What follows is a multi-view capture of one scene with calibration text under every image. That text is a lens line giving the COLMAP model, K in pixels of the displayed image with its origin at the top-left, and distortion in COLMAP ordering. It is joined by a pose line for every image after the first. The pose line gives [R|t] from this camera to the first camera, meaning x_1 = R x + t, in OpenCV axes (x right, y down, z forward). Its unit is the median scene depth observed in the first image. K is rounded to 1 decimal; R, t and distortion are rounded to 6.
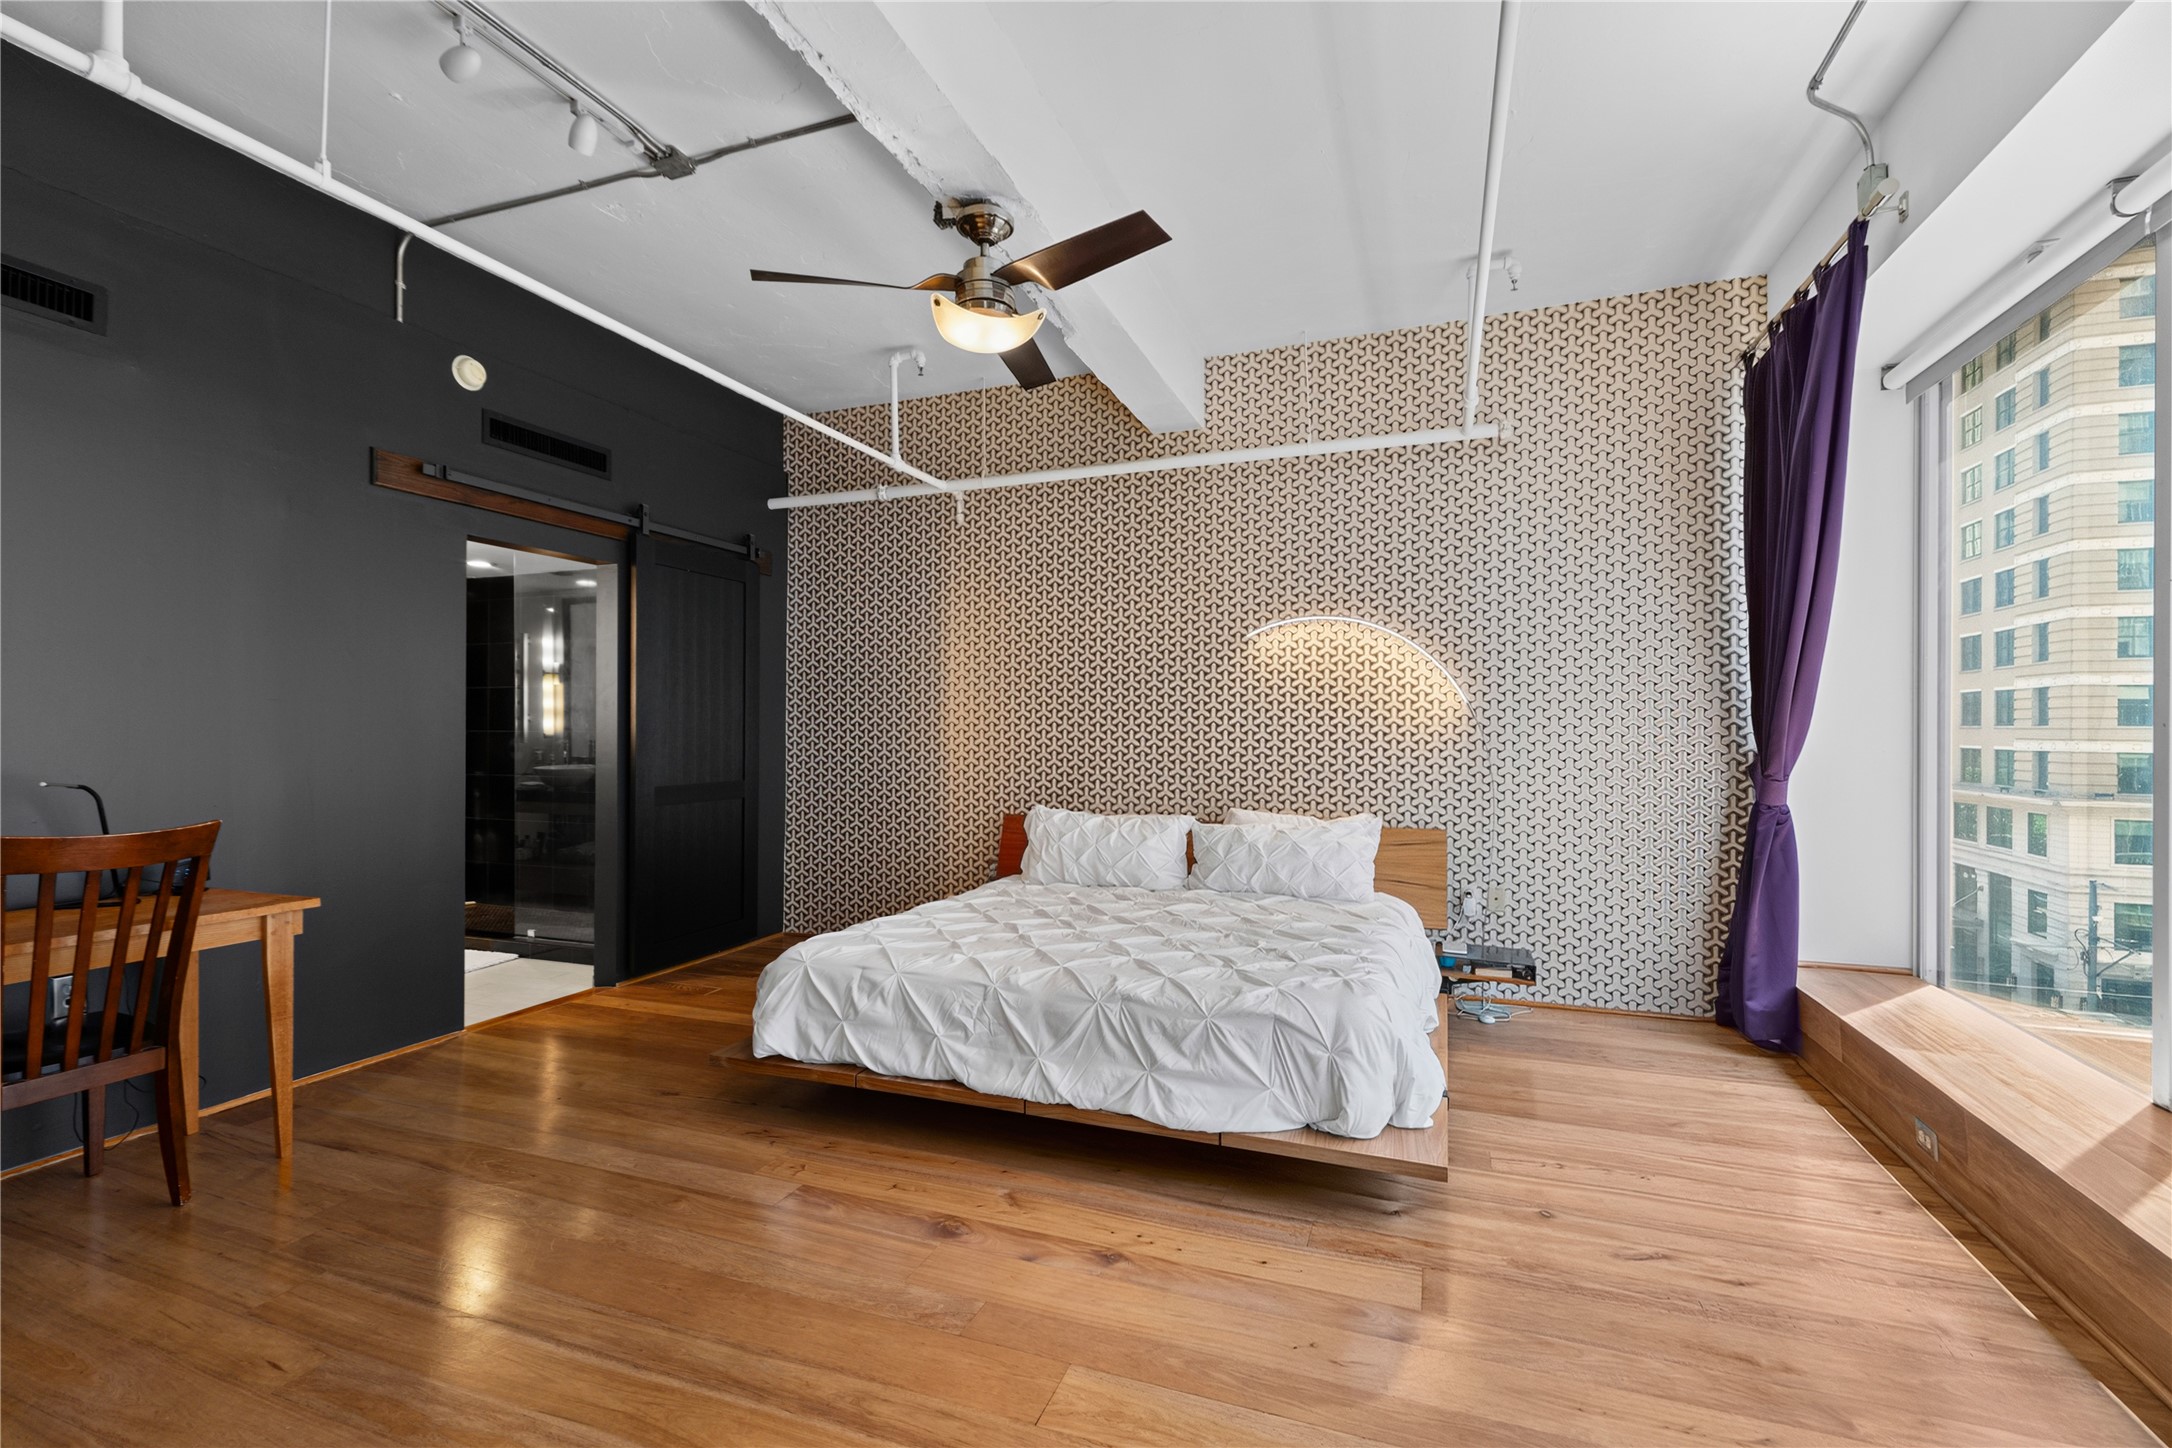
lens RADIAL K [[967.2, 0, 1078.4], [0, 967.2, 728.1], [0, 0, 1]] dist [0.002115, -0.000413]
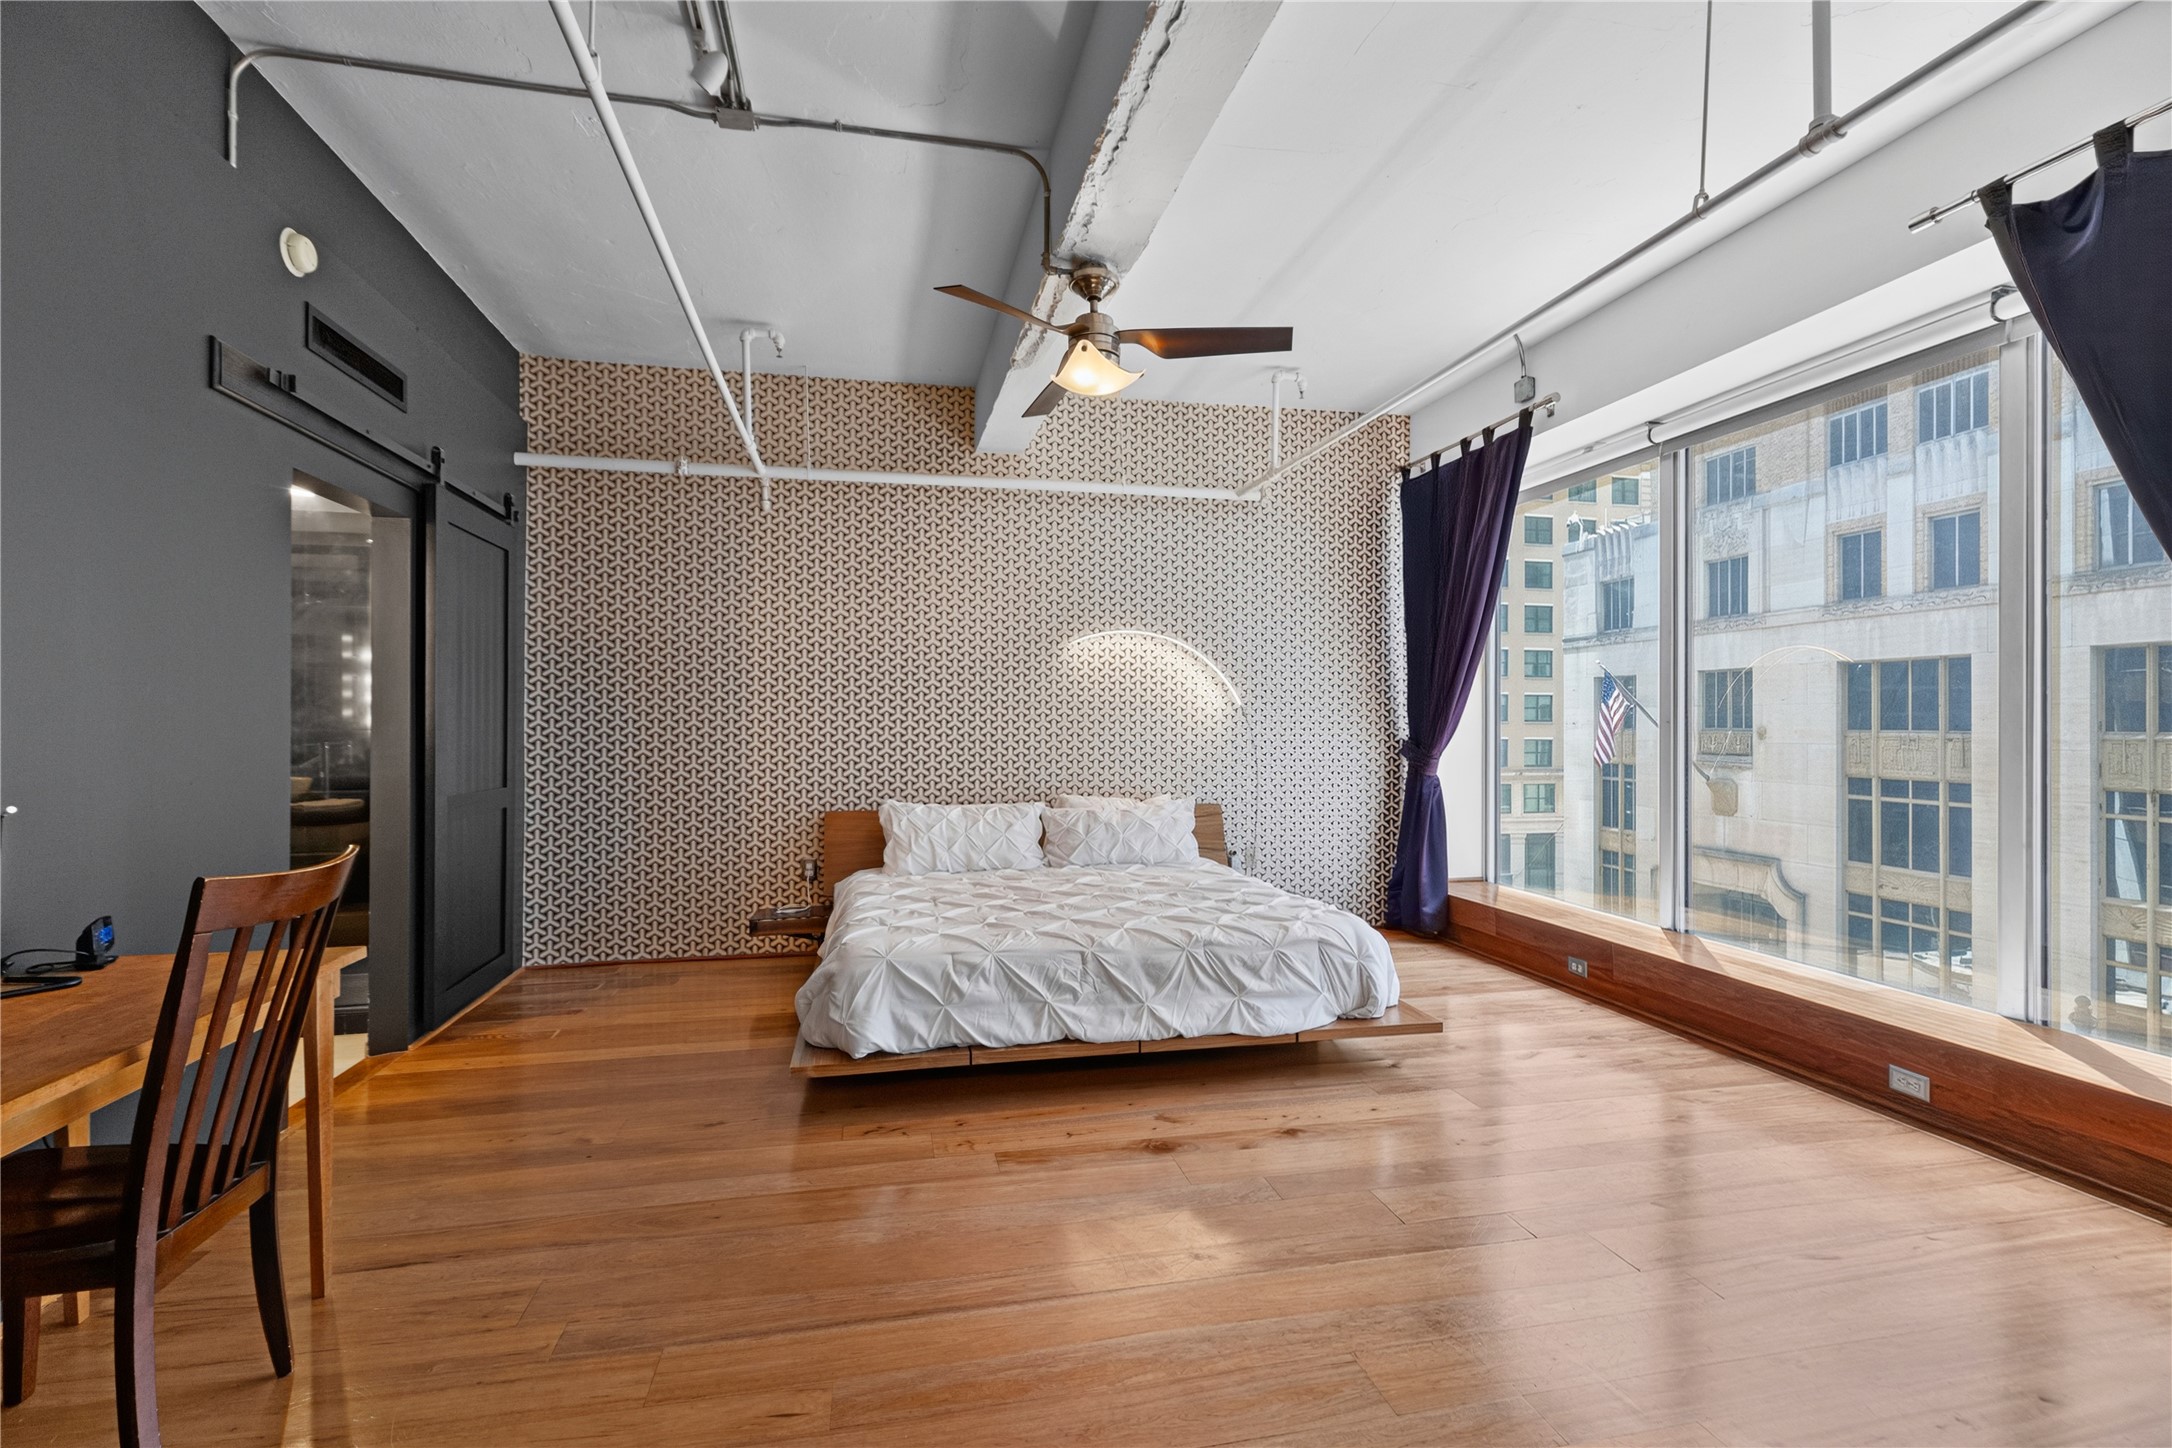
lens RADIAL K [[967.2, 0, 1081.9], [0, 967.2, 726.3], [0, 0, 1]] dist [0.002115, -0.000413]
pose [[0.839837, -0.001725, 0.542836, -0.689391], [0.000529, 0.999997, 0.002359, -0.000428], [-0.542838, -0.001693, 0.839836, 0.047122]]
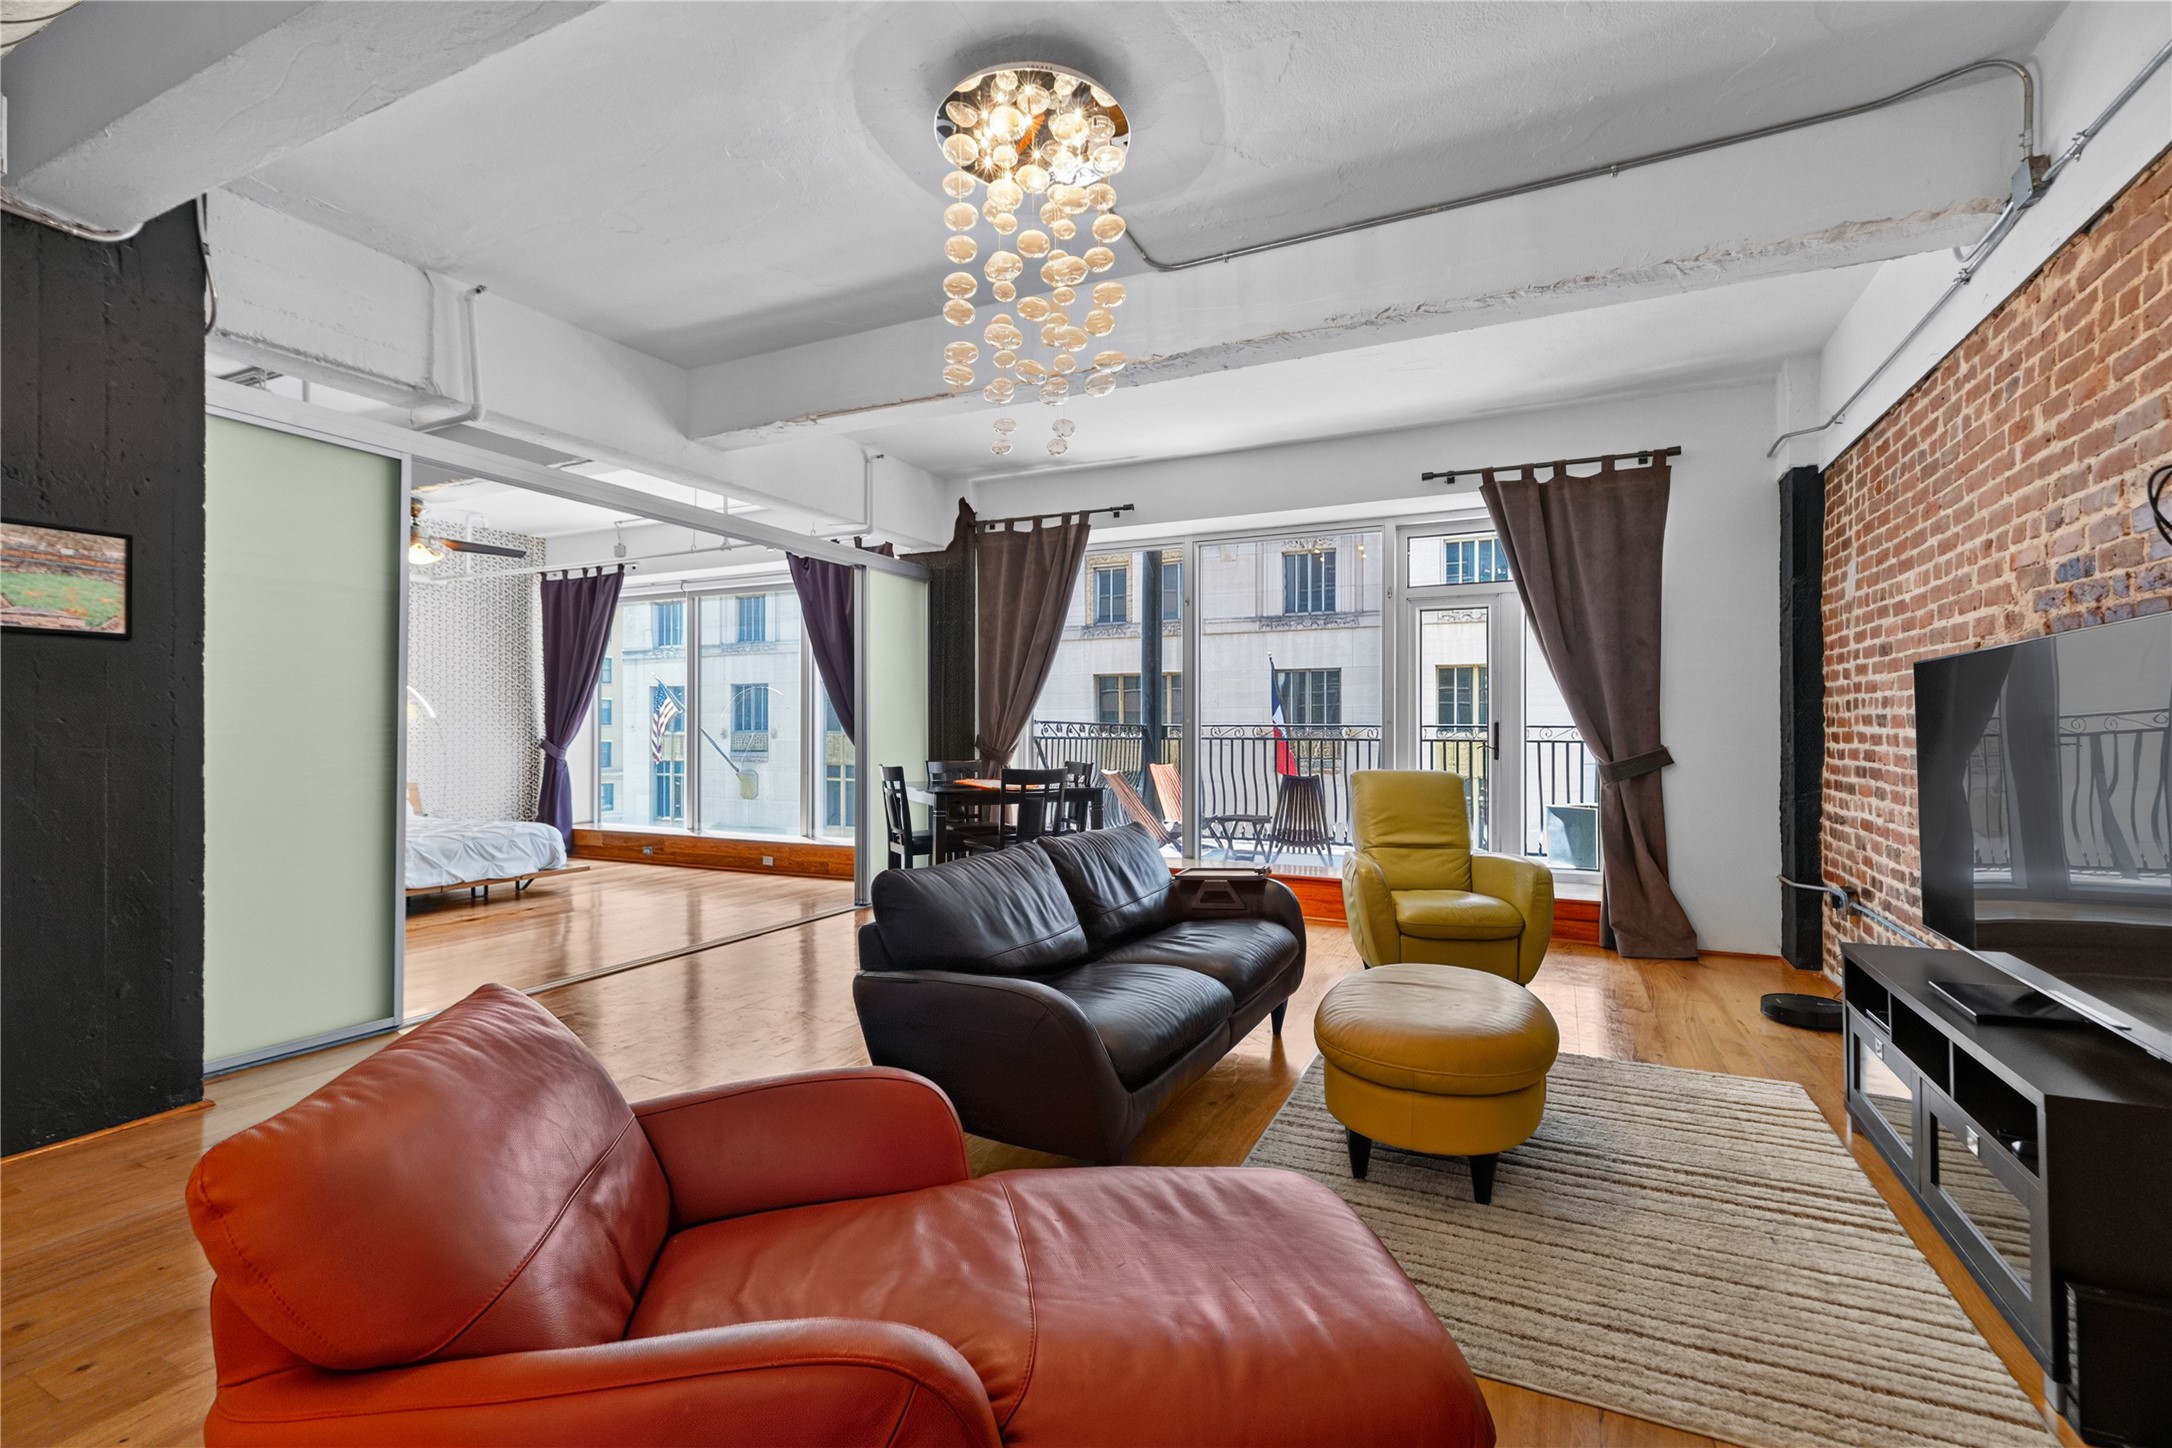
lens RADIAL K [[967.2, 0, 1073.6], [0, 967.2, 720.4], [0, 0, 1]] dist [0.002115, -0.000413]
pose [[0.095935, 0.005603, 0.995372, -2.104483], [0.000138, 0.999984, -0.005642, -0.010782], [-0.995388, 0.000679, 0.095933, -0.721793]]
